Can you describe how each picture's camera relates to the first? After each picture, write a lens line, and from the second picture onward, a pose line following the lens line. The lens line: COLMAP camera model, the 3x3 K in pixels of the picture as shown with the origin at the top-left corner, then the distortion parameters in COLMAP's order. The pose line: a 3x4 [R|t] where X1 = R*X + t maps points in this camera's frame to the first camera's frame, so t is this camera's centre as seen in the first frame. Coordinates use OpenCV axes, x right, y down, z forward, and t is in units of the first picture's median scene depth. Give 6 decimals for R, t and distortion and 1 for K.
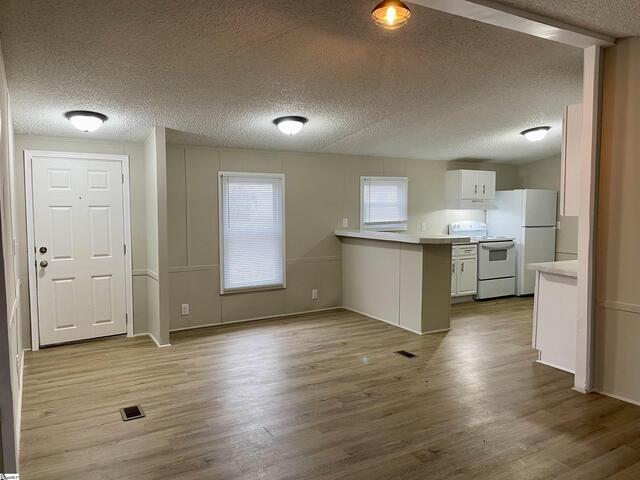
lens RADIAL K [[487.3, 0, 323.8], [0, 487.3, 245.0], [0, 0, 1]] dist [0.041455, -0.006907]
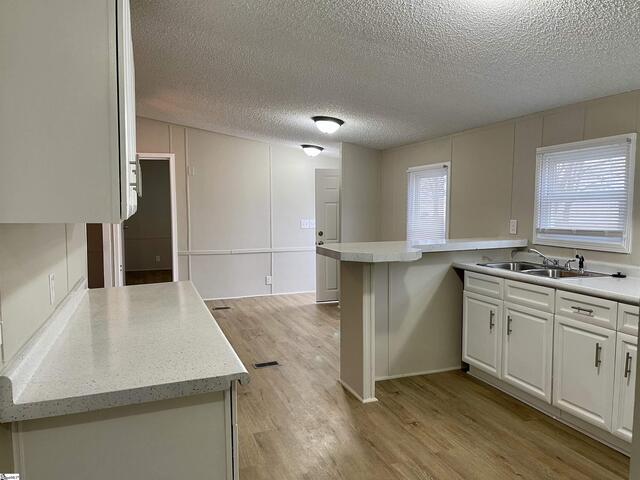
lens RADIAL K [[487.3, 0, 323.8], [0, 487.3, 245.0], [0, 0, 1]] dist [0.041455, -0.006907]
pose [[-0.194833, 0.080814, -0.977501, 0.696121], [-0.074603, 0.992492, 0.096923, -0.063349], [0.977995, 0.091809, -0.187341, 0.858931]]
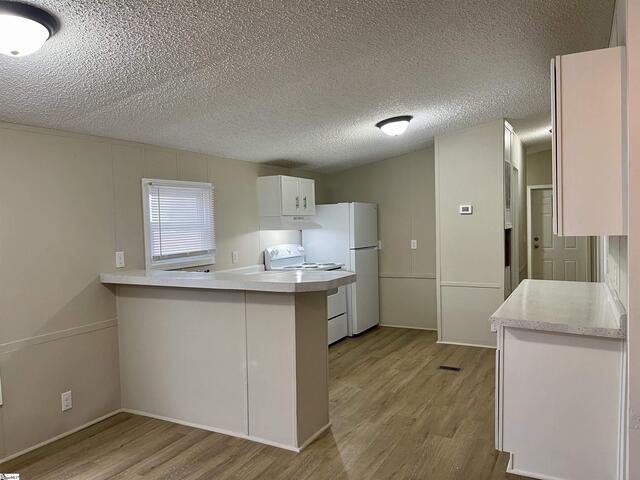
lens RADIAL K [[487.3, 0, 323.8], [0, 487.3, 245.0], [0, 0, 1]] dist [0.041455, -0.006907]
pose [[0.853902, -0.046780, 0.518327, -0.046864], [0.067885, 0.997455, -0.021814, -0.032705], [-0.515987, 0.053814, 0.854904, 0.380783]]
